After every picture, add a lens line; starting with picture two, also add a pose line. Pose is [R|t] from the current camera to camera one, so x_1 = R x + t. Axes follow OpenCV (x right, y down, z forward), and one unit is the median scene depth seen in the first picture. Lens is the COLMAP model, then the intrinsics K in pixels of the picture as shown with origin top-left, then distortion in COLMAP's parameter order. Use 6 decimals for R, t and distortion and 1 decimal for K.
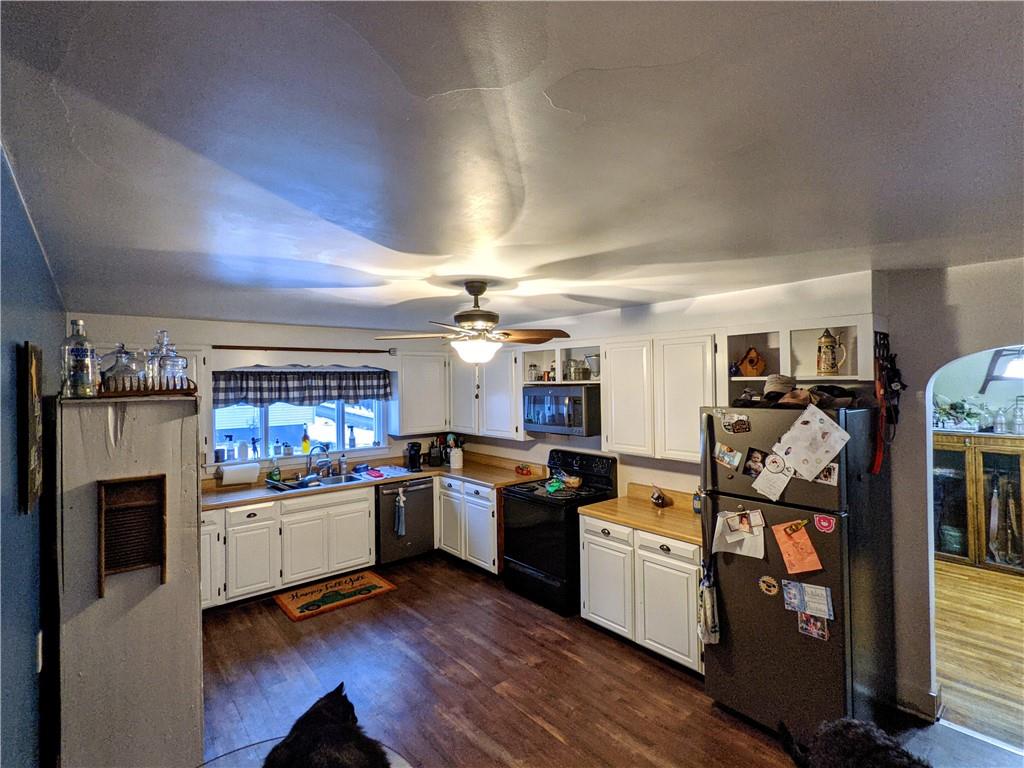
lens RADIAL K [[494.5, 0, 513.6], [0, 494.5, 381.4], [0, 0, 1]] dist [-0.002080, 0.000323]
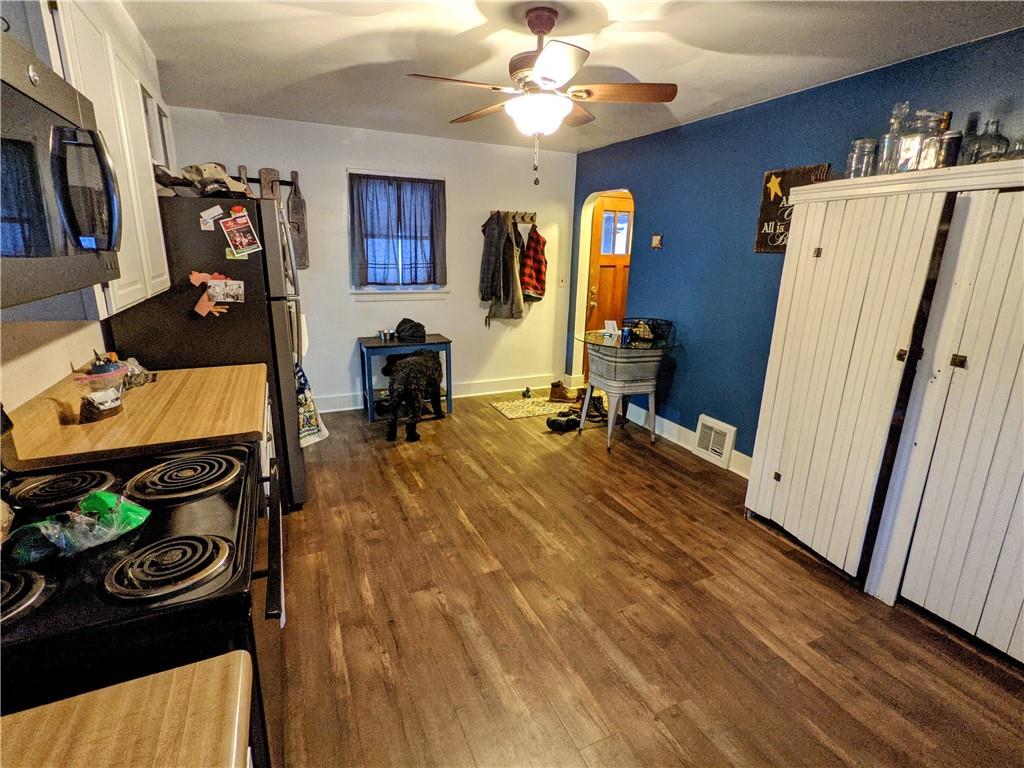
lens RADIAL K [[494.5, 0, 510.0], [0, 494.5, 381.4], [0, 0, 1]] dist [-0.002080, 0.000323]
pose [[-0.963576, -0.084692, 0.253669, -0.231331], [-0.018963, 0.967781, 0.251078, 0.127853], [-0.266760, 0.237123, -0.934137, 1.663501]]
